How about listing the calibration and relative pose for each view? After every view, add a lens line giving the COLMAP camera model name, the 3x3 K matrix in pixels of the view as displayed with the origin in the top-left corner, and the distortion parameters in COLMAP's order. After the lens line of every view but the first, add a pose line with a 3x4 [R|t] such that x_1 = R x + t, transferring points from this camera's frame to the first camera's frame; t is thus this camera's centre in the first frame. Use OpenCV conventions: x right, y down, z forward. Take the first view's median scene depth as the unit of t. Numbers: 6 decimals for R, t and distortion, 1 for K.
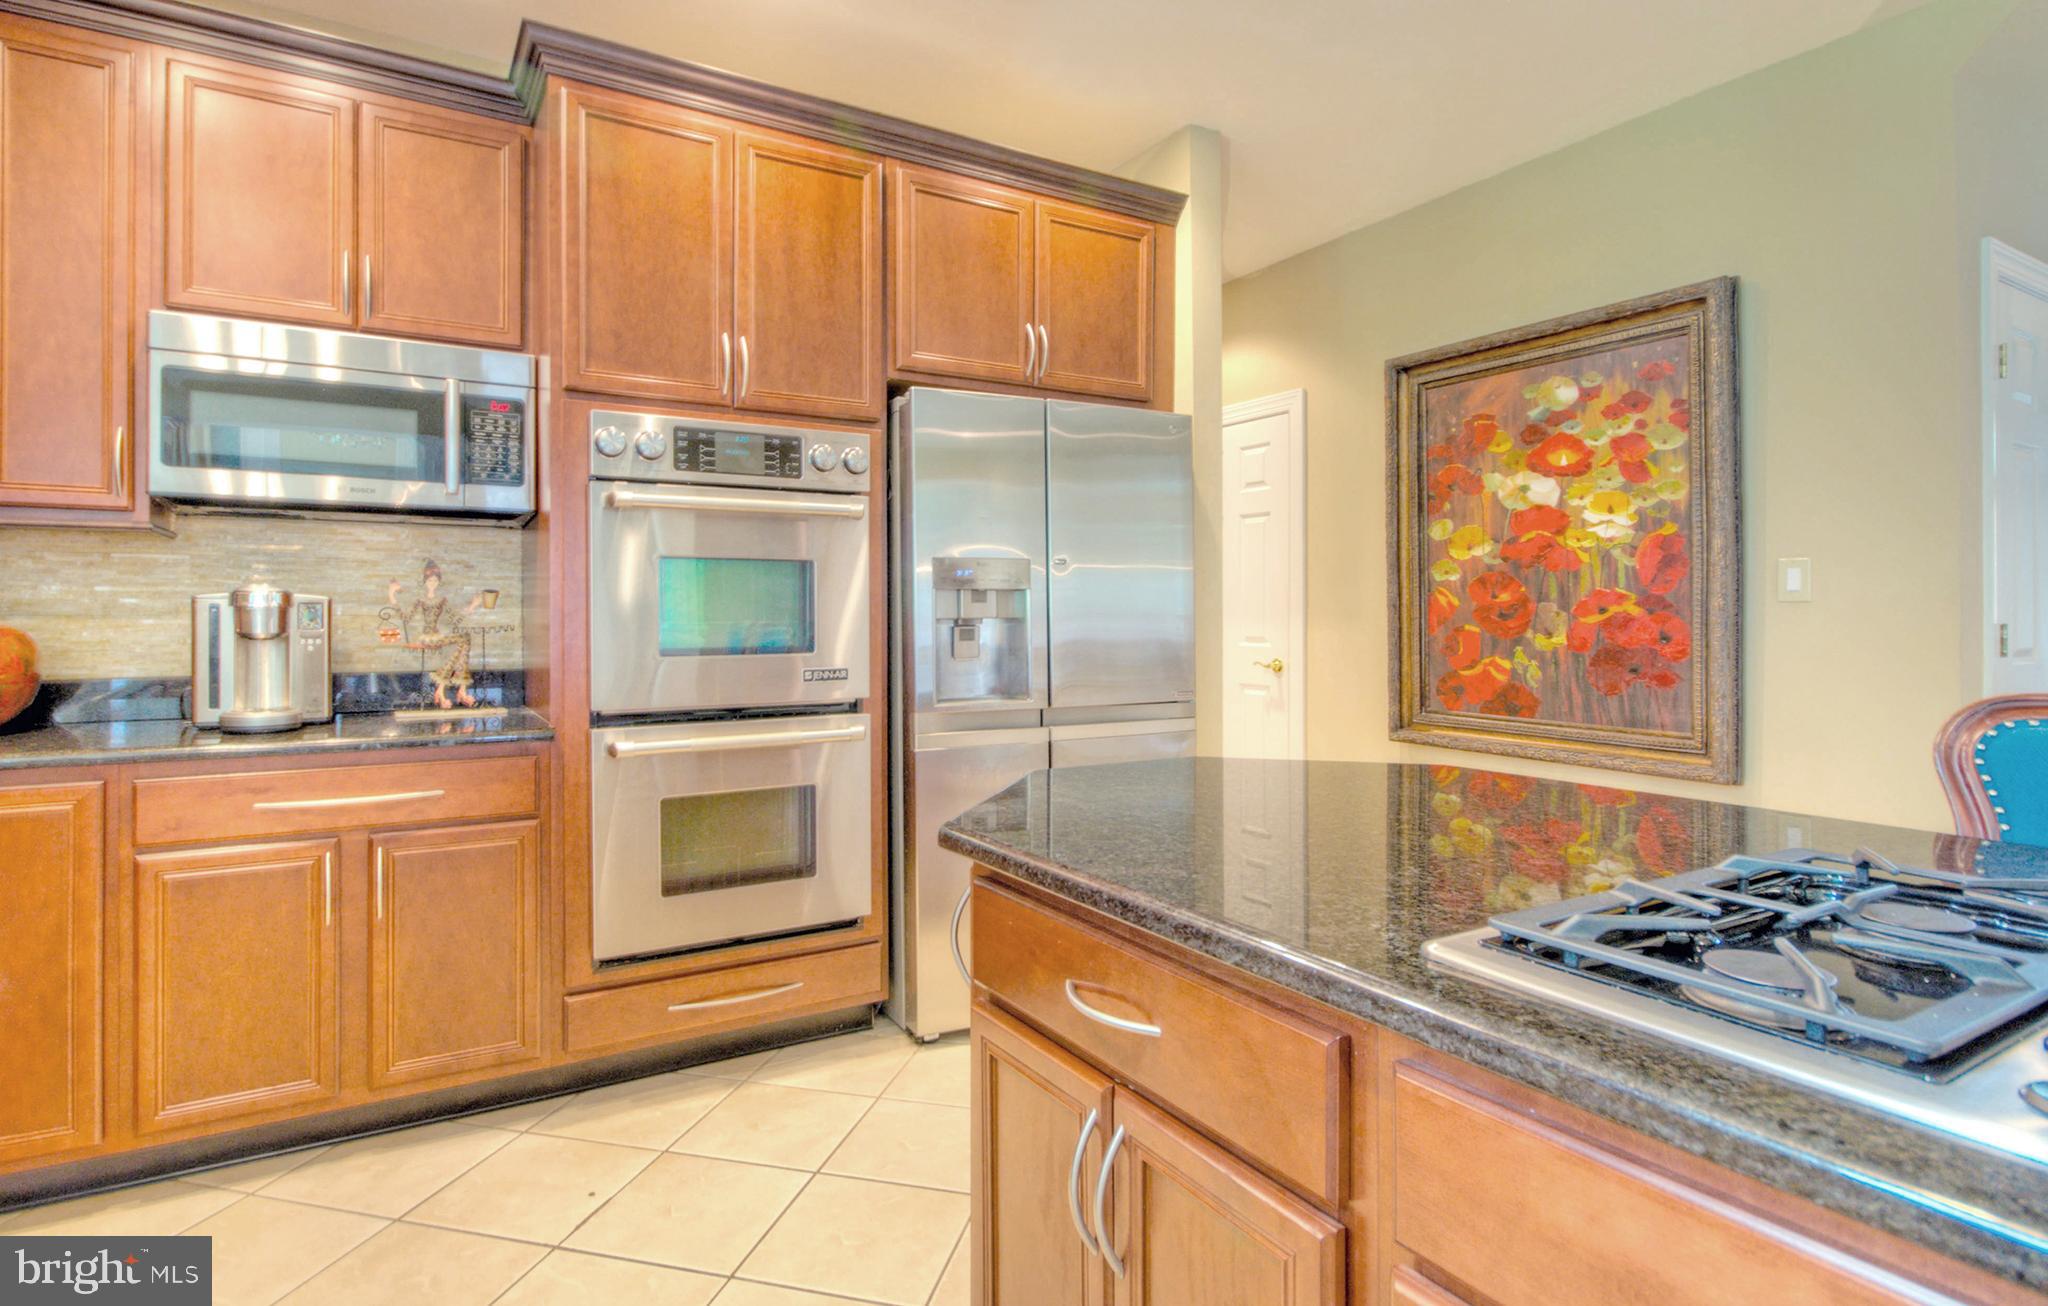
lens RADIAL K [[983.9, 0, 953.0], [0, 983.9, 616.9], [0, 0, 1]] dist [0.001026, -0.000055]
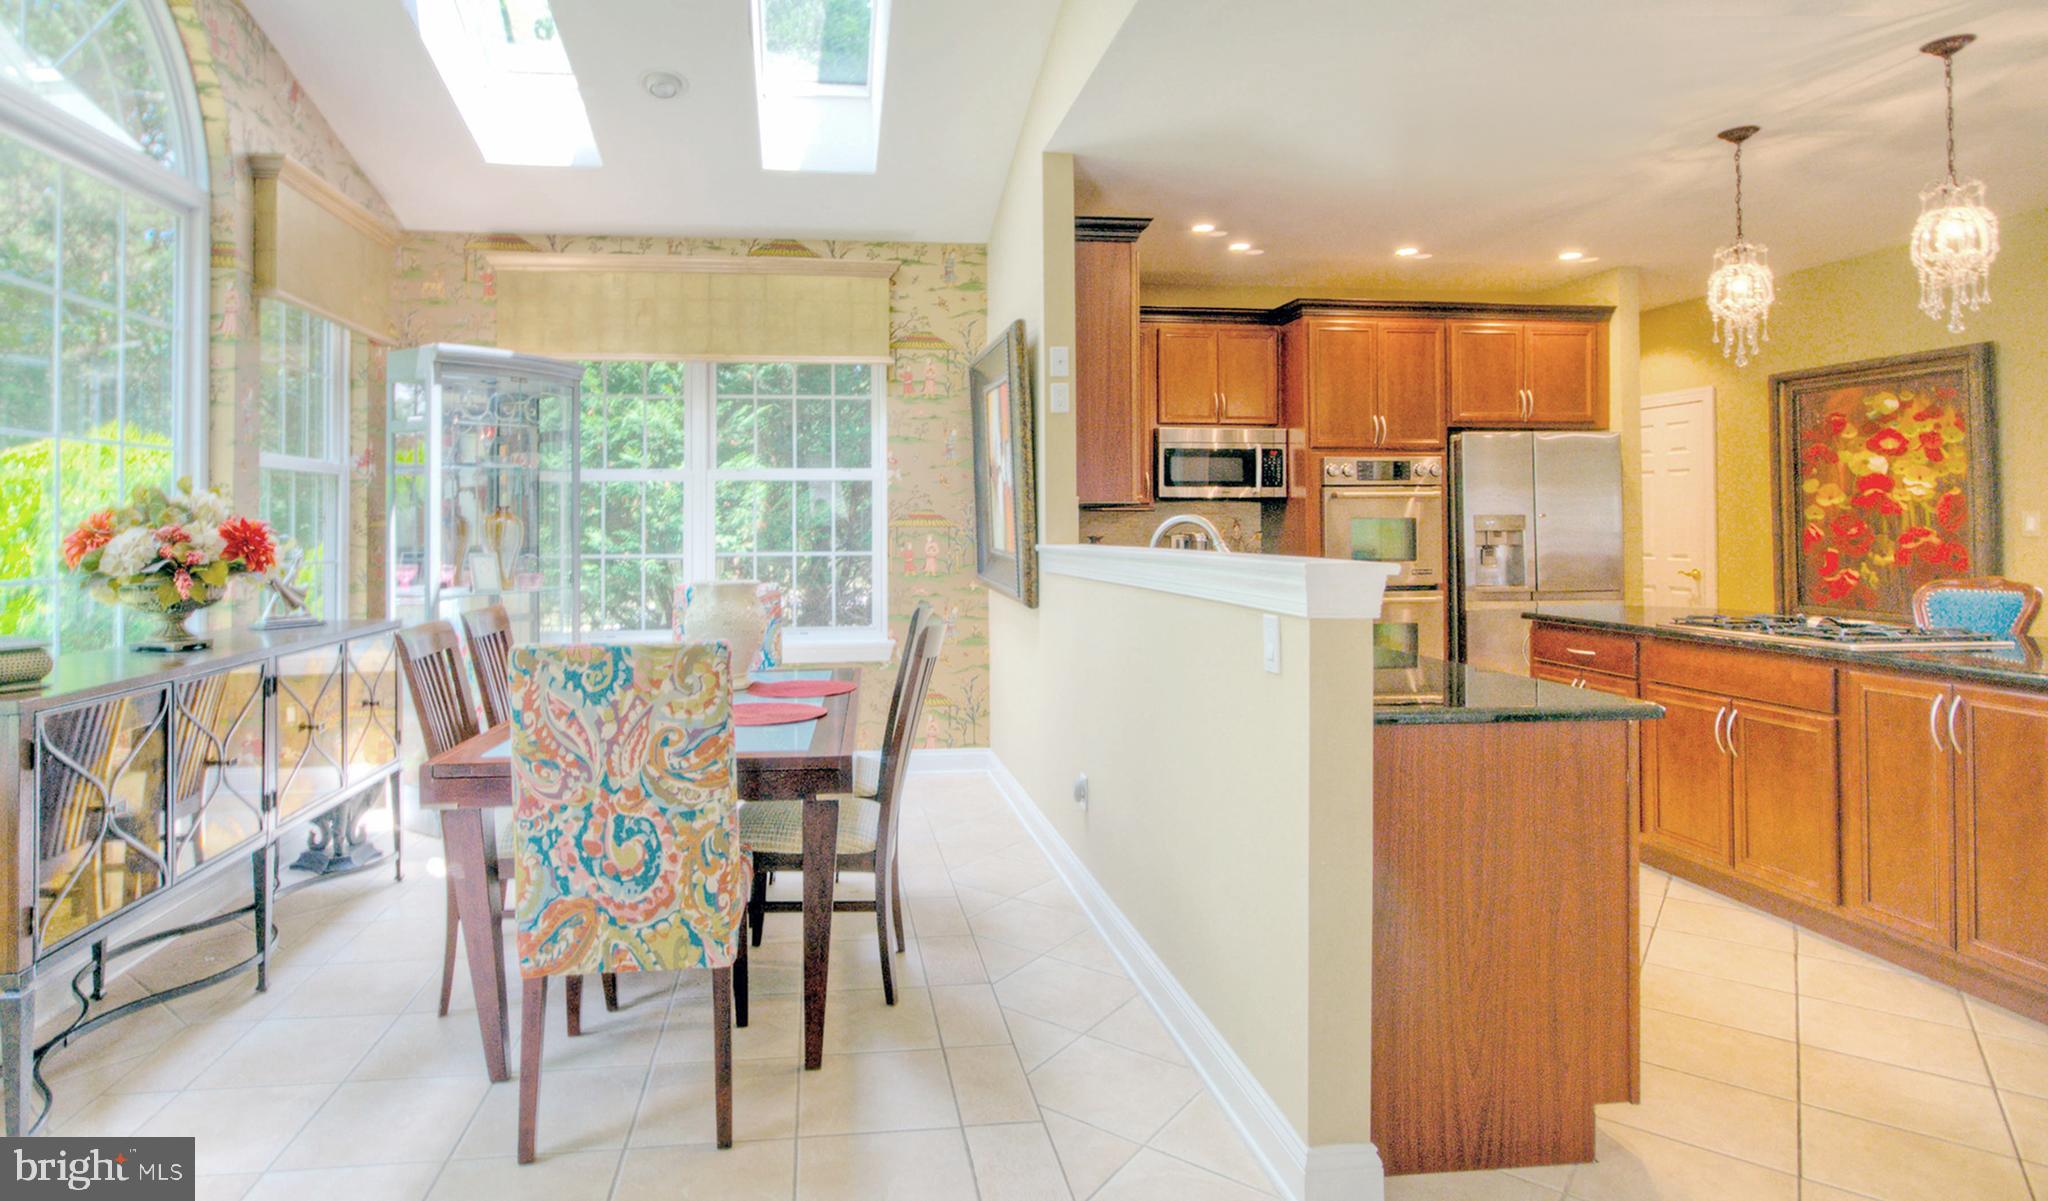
lens RADIAL K [[1075.0, 0, 951.6], [0, 1075.0, 520.2], [0, 0, 1]] dist [-0.004543, -0.000557]
pose [[0.941362, -0.003024, -0.337385, -0.231856], [0.000778, 0.999977, -0.006795, -0.028007], [0.337398, 0.006134, 0.941342, -1.176075]]
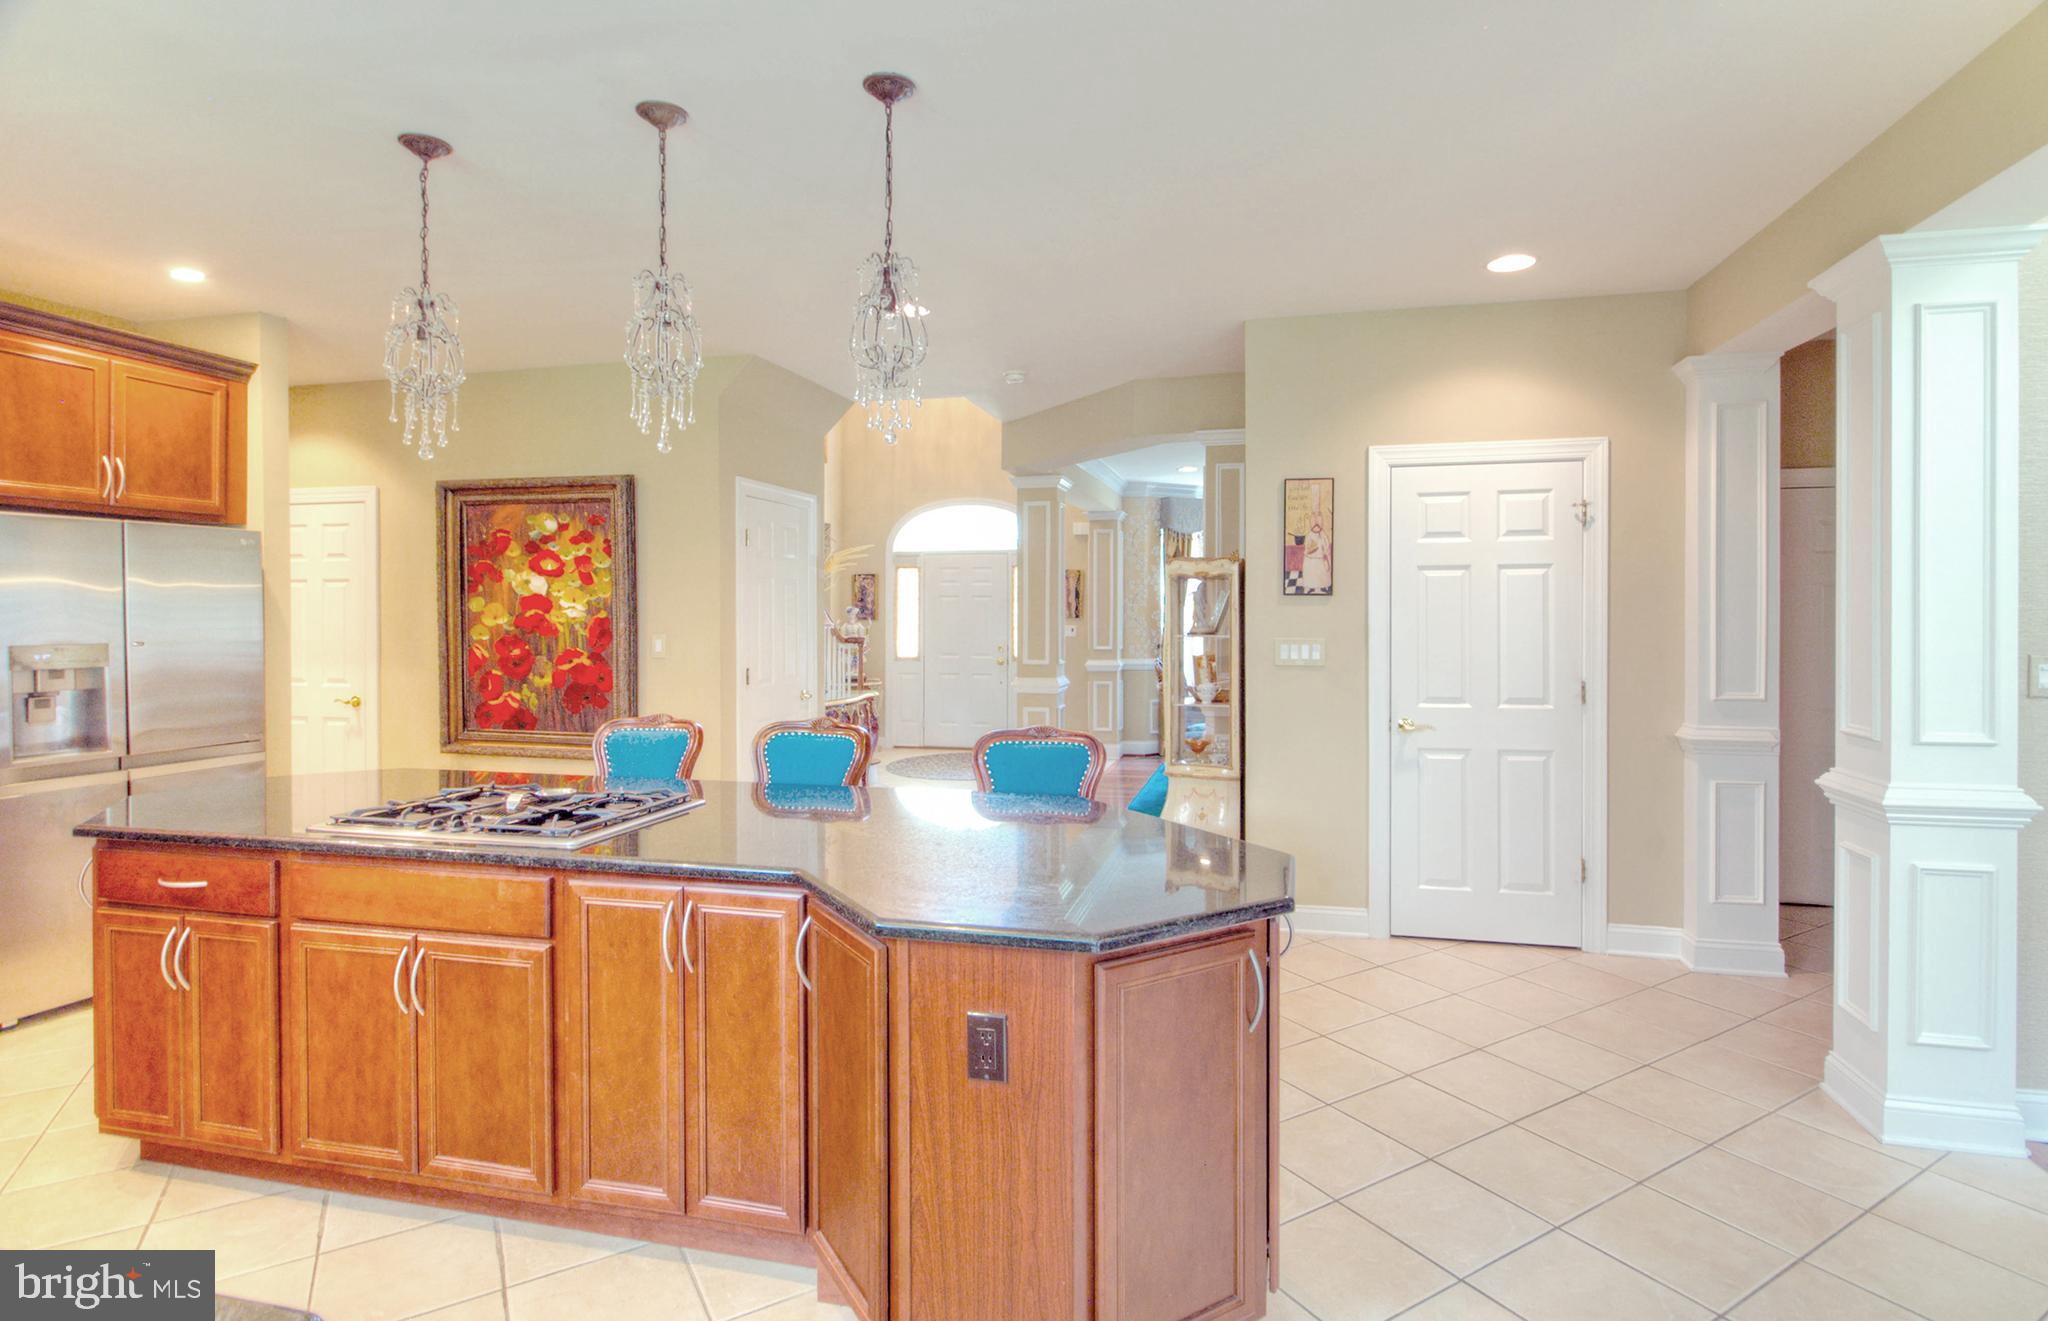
lens RADIAL K [[1016.8, 0, 1029.0], [0, 1016.8, 620.3], [0, 0, 1]] dist [-0.007214, -0.000680]
pose [[0.656622, -0.000014, 0.754220, -0.109337], [-0.000621, 1.000000, 0.000559, -0.075920], [-0.754219, -0.000836, 0.656622, -0.677075]]
